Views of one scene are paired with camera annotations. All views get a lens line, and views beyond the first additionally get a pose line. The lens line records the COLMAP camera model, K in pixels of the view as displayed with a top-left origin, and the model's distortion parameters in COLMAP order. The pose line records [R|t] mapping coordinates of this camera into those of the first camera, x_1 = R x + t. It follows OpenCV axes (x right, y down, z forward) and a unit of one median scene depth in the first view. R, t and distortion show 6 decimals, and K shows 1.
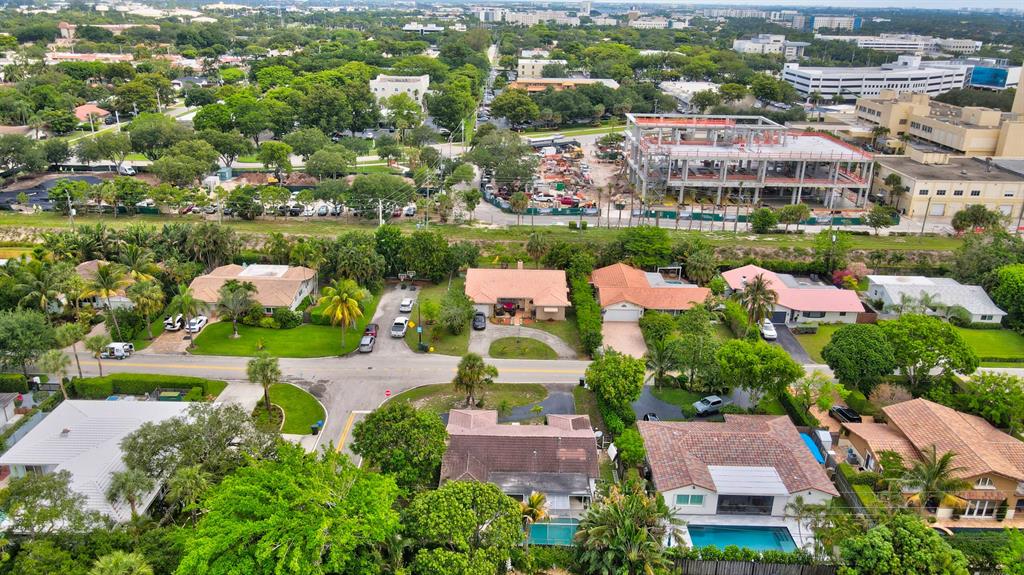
lens RADIAL K [[737.6, 0, 512.0], [0, 737.6, 287.5], [0, 0, 1]] dist [0.007252, 0.003467]
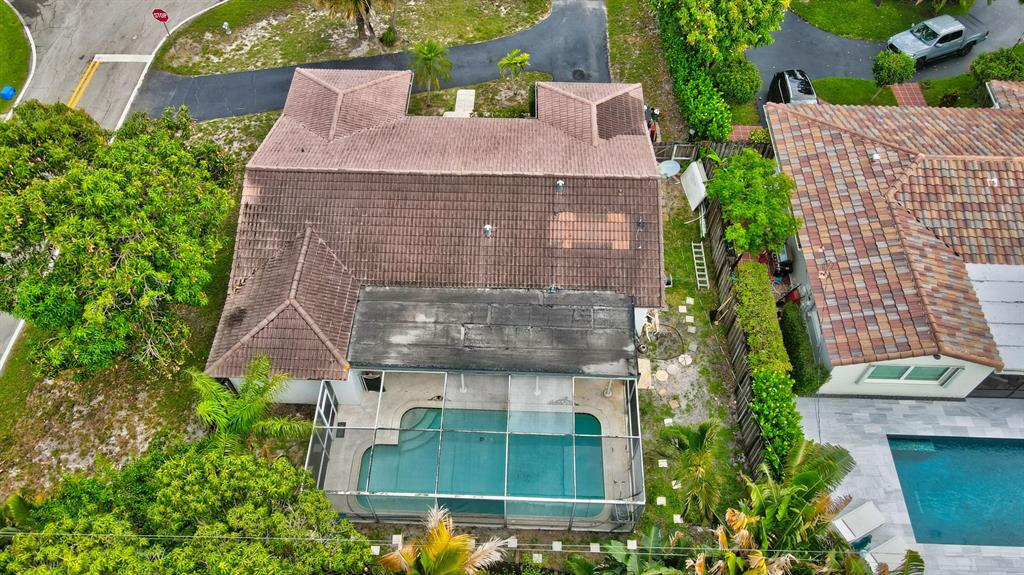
lens RADIAL K [[737.6, 0, 512.0], [0, 737.6, 287.5], [0, 0, 1]] dist [0.007252, 0.003467]
pose [[0.999406, 0.011910, -0.032339, 0.050803], [0.008306, 0.827480, 0.561434, 0.041835], [0.033447, -0.561369, 0.826889, 0.638019]]
